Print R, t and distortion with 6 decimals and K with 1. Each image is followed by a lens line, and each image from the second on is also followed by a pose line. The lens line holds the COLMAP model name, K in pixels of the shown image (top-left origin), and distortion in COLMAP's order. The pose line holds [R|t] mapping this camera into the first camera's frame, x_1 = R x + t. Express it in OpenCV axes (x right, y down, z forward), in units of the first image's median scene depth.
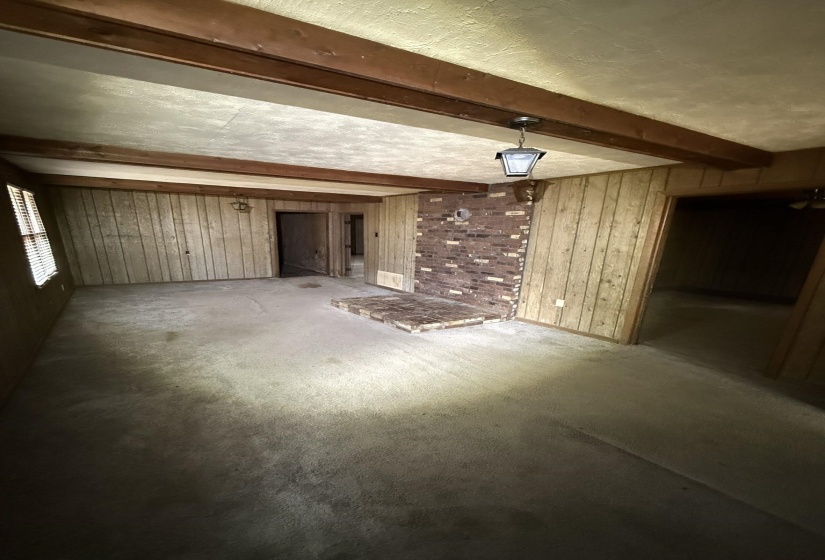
lens RADIAL K [[441.2, 0, 397.9], [0, 441.2, 300.4], [0, 0, 1]] dist [0.001044, 0.000191]
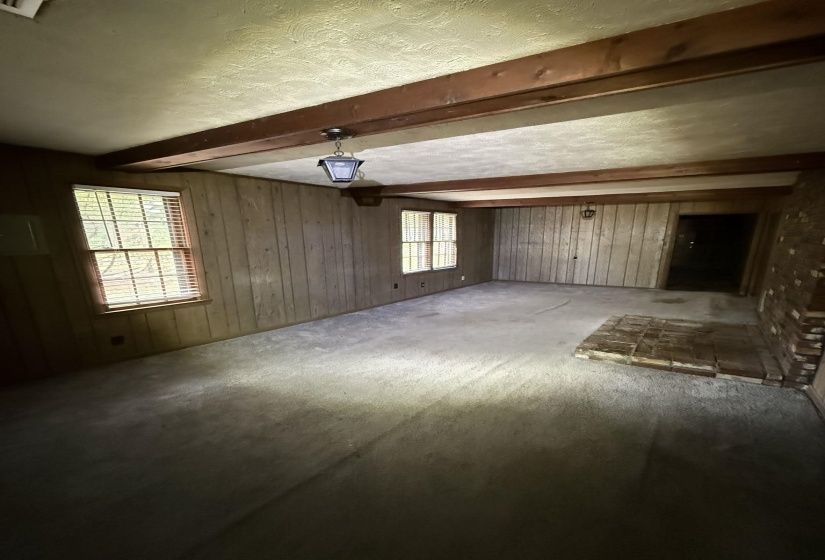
lens RADIAL K [[432.8, 0, 412.5], [0, 432.8, 280.0], [0, 0, 1]] dist [0.000450, 0.000182]
pose [[0.407886, 0.075978, -0.909866, 0.356312], [-0.133529, 0.990781, 0.022875, -0.026019], [0.903216, 0.112163, 0.414271, 0.205431]]
